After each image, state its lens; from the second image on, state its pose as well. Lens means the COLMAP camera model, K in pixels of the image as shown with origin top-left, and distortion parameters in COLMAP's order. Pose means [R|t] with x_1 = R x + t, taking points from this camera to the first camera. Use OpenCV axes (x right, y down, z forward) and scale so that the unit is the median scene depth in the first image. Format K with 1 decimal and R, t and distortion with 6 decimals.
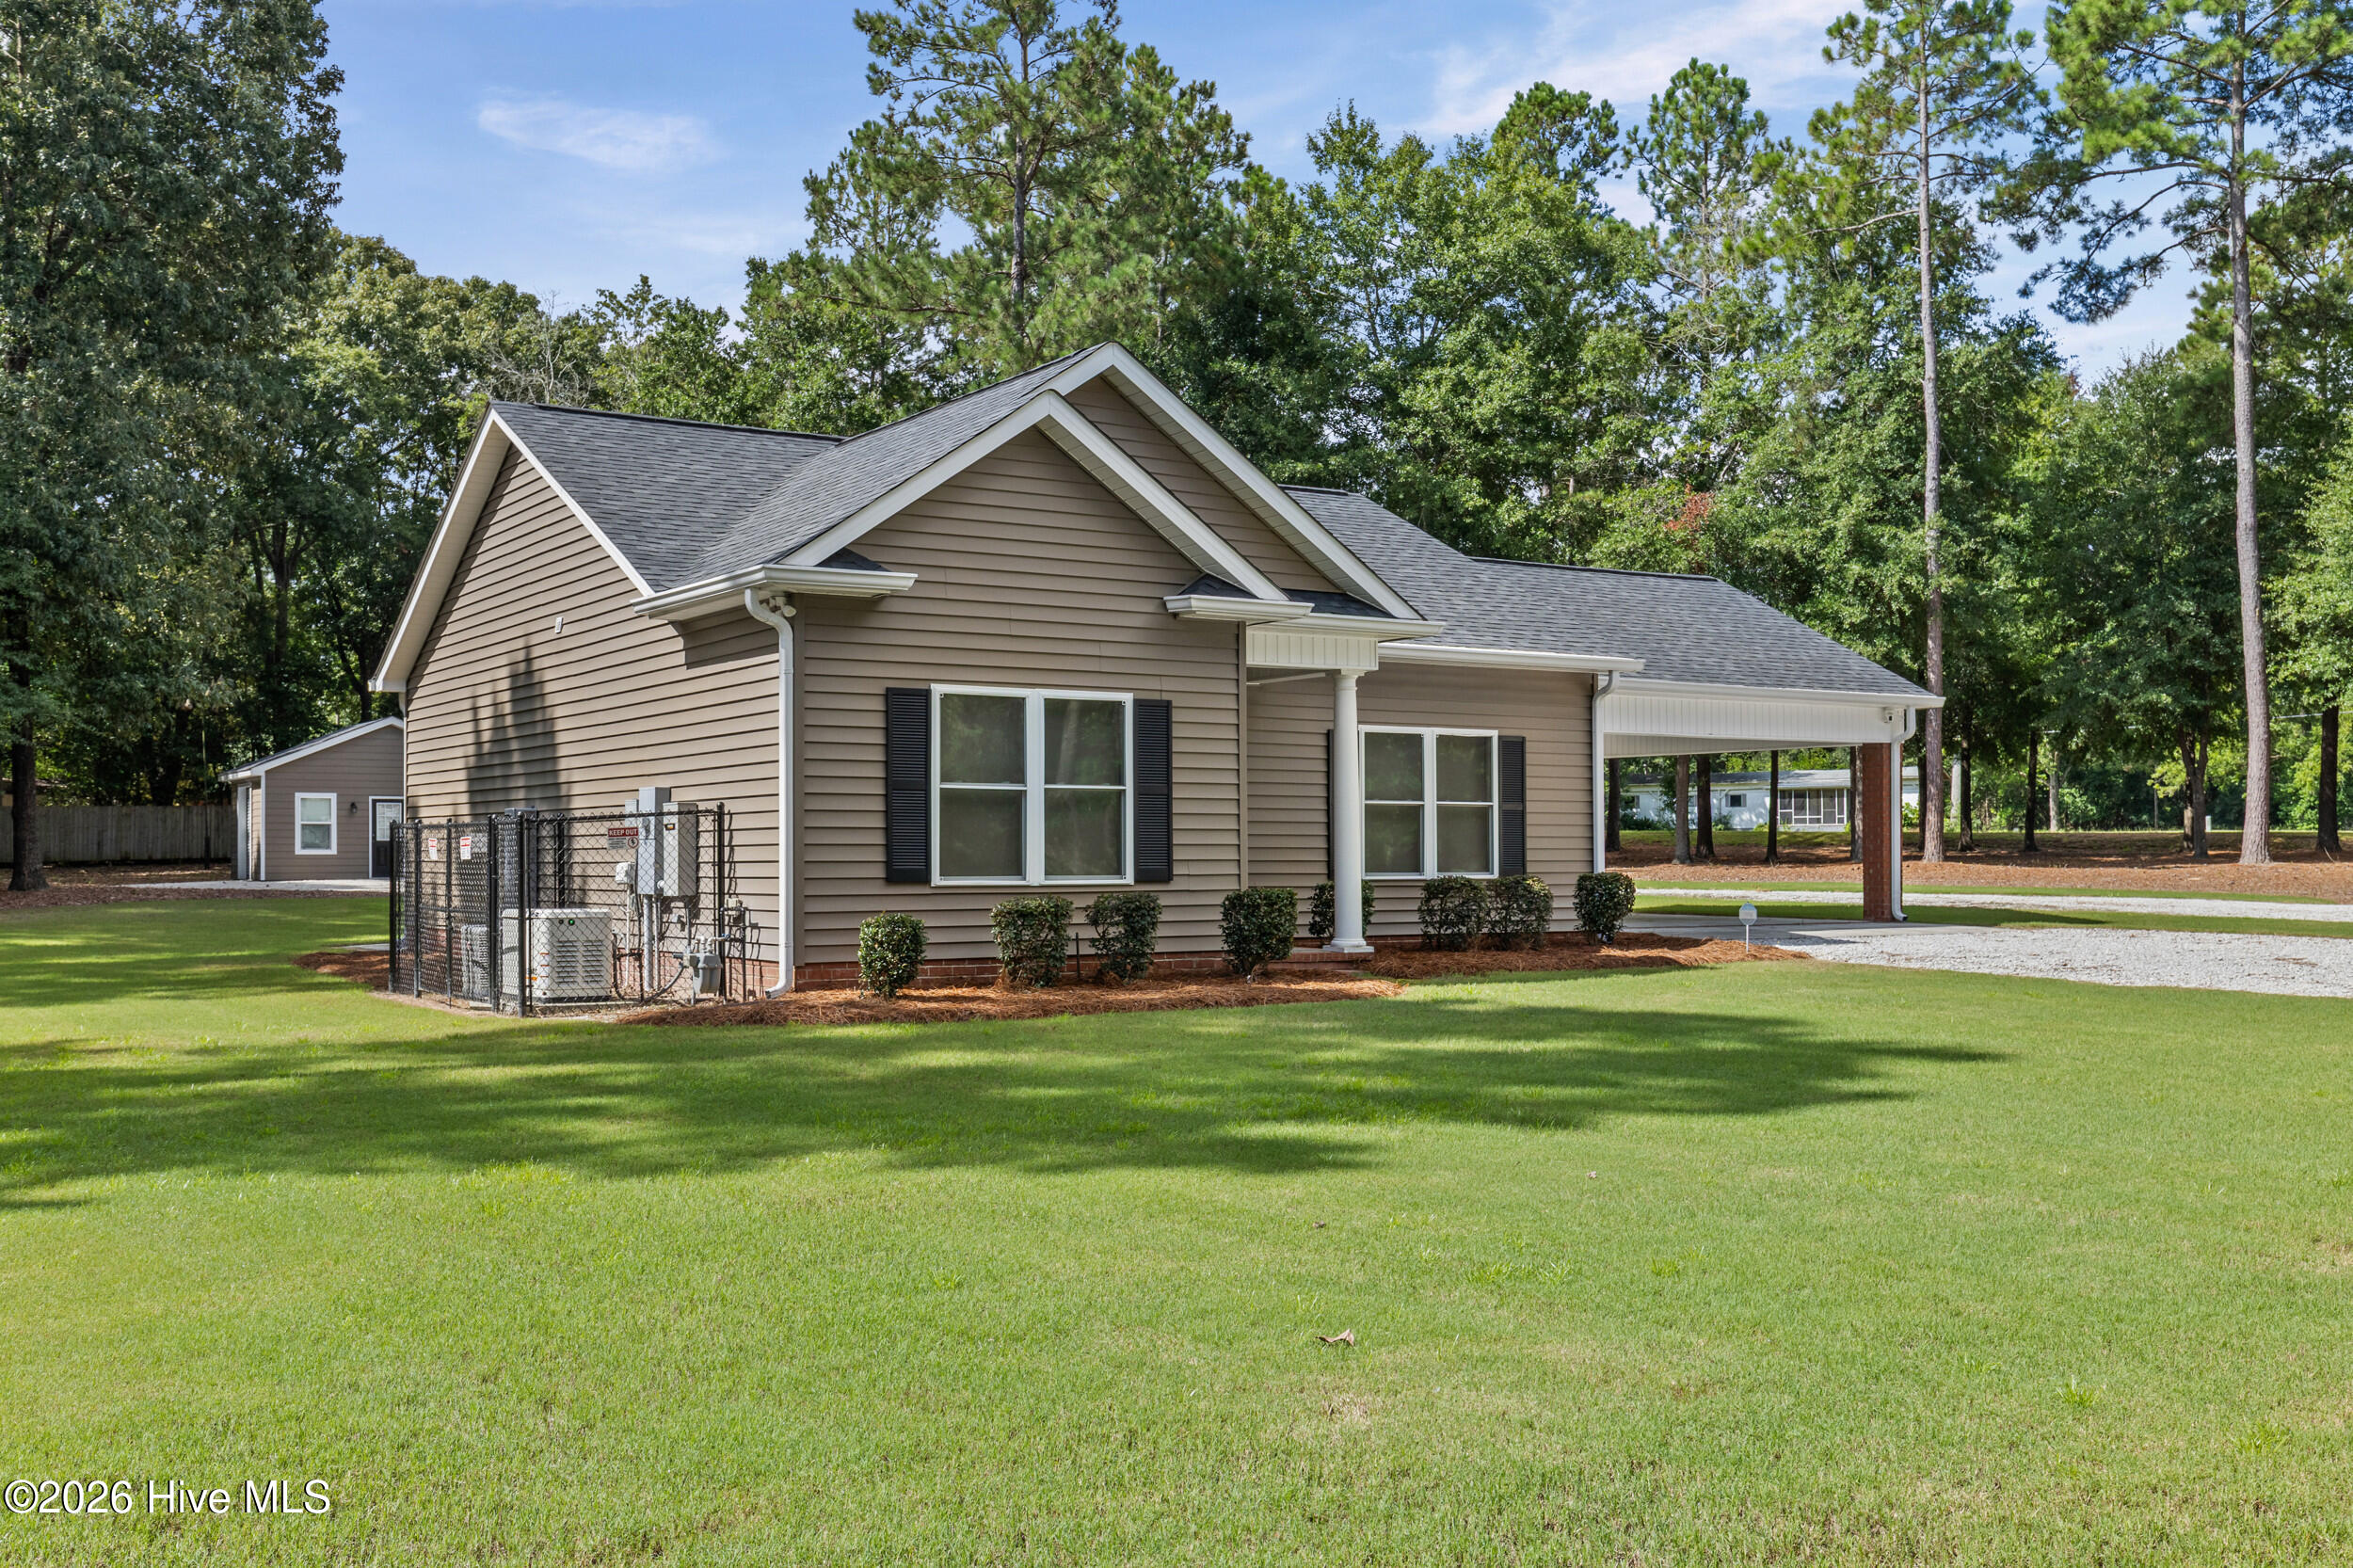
lens RADIAL K [[2264.0, 0, 1176.5], [0, 2264.0, 784.0], [0, 0, 1]] dist [0.001550, 0.001082]
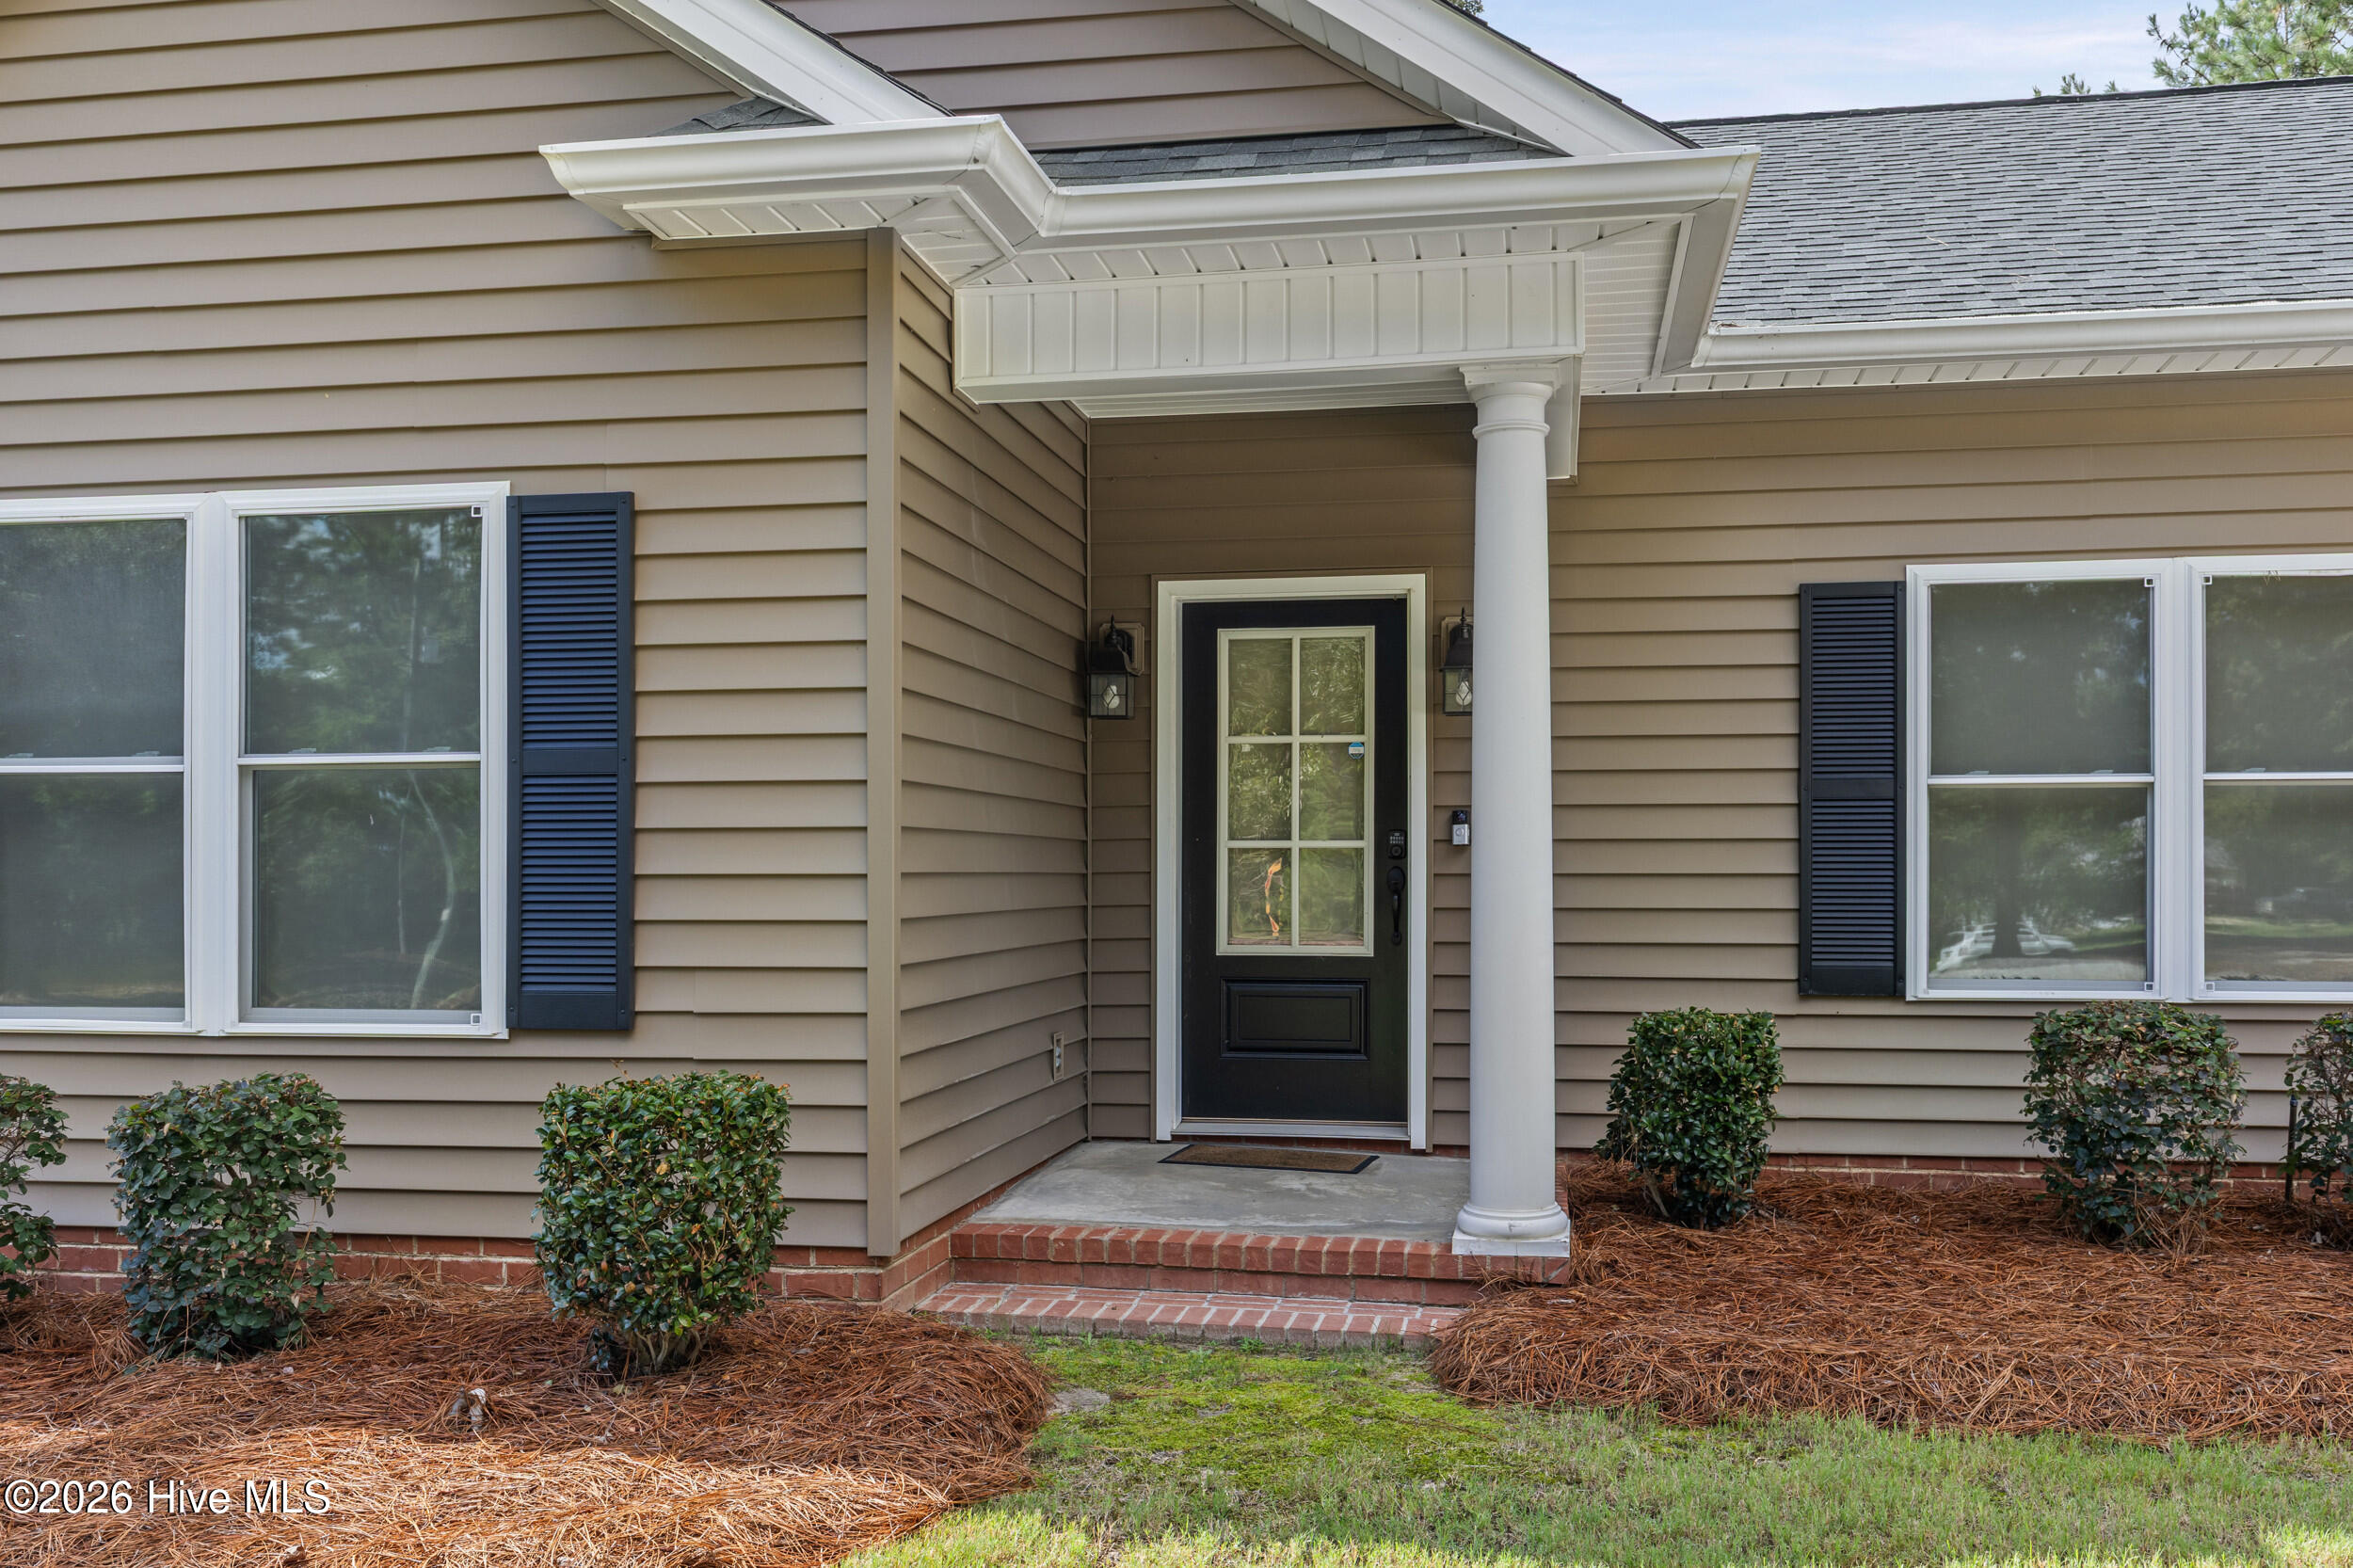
lens RADIAL K [[2101.8, 0, 1173.3], [0, 2101.8, 863.8], [0, 0, 1]] dist [0.006844, 0.003758]
pose [[0.723043, -0.002078, -0.690800, 0.271137], [0.022651, 0.999529, 0.020701, 0.013510], [0.690432, -0.030615, 0.722749, 0.828881]]
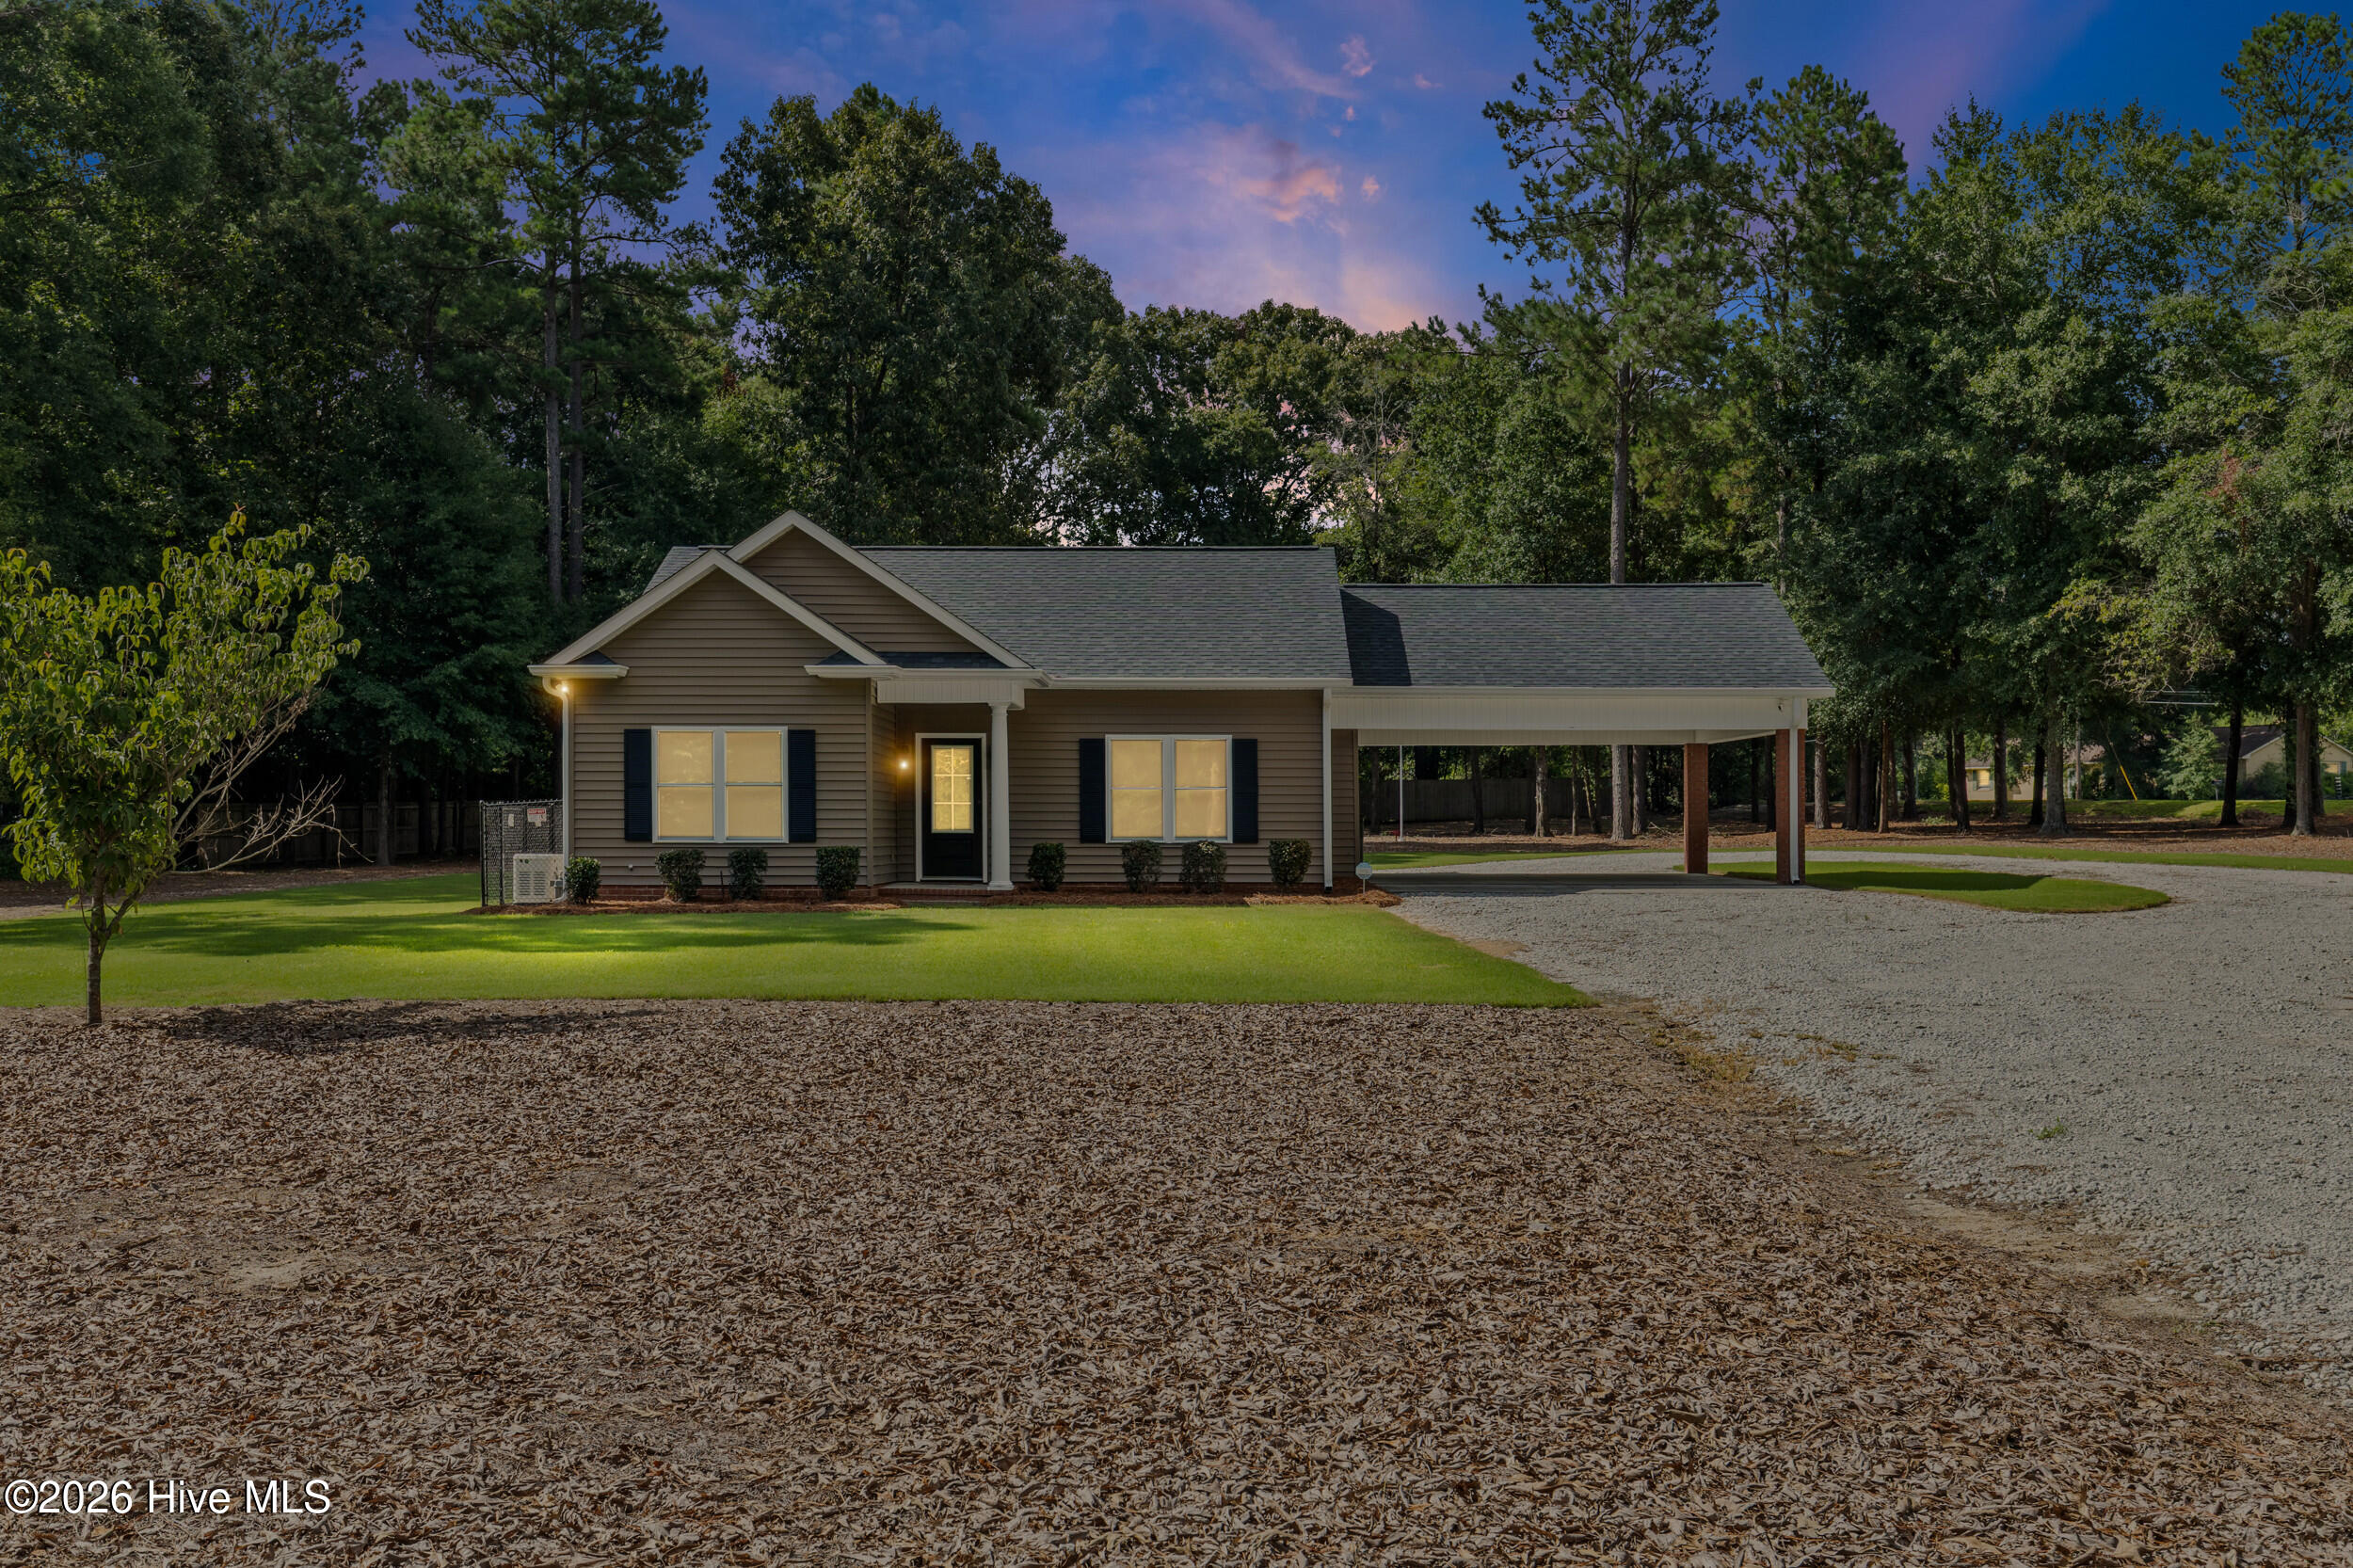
lens RADIAL K [[2264.0, 0, 1176.5], [0, 2264.0, 784.0], [0, 0, 1]] dist [0.001550, 0.001082]
pose [[0.825267, -0.005361, -0.564717, 1.123833], [0.014534, 0.999825, 0.011747, -0.013444], [0.564555, -0.017901, 0.825201, -0.190202]]
